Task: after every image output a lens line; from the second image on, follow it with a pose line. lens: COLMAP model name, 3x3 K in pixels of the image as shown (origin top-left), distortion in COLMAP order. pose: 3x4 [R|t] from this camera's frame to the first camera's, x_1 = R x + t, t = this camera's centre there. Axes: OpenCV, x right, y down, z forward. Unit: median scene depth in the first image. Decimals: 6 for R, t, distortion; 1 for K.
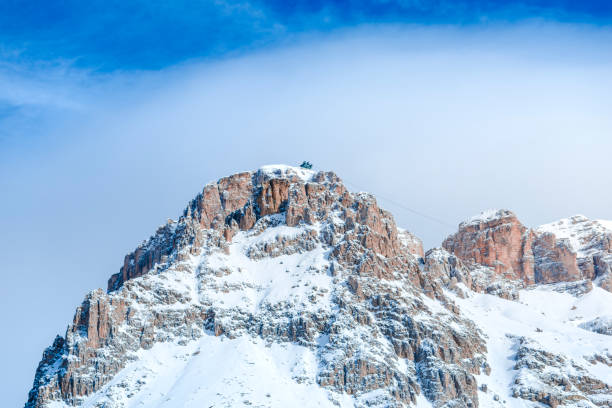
lens RADIAL K [[1235.5, 0, 306.1], [0, 1235.5, 215.4], [0, 0, 1]] dist [0.027881, 0.000000]
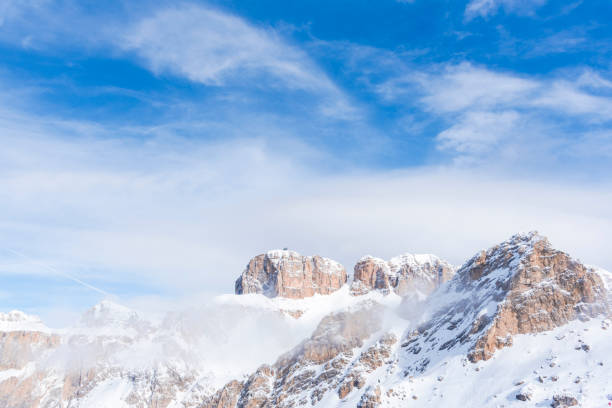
lens RADIAL K [[570.6, 0, 306.0], [0, 570.6, 199.7], [0, 0, 1]] dist [0.028358, 0.000000]
pose [[0.926454, -0.083954, -0.366926, 0.496537], [0.110231, 0.992586, 0.051215, -0.201279], [0.359906, -0.087895, 0.928839, -0.130869]]
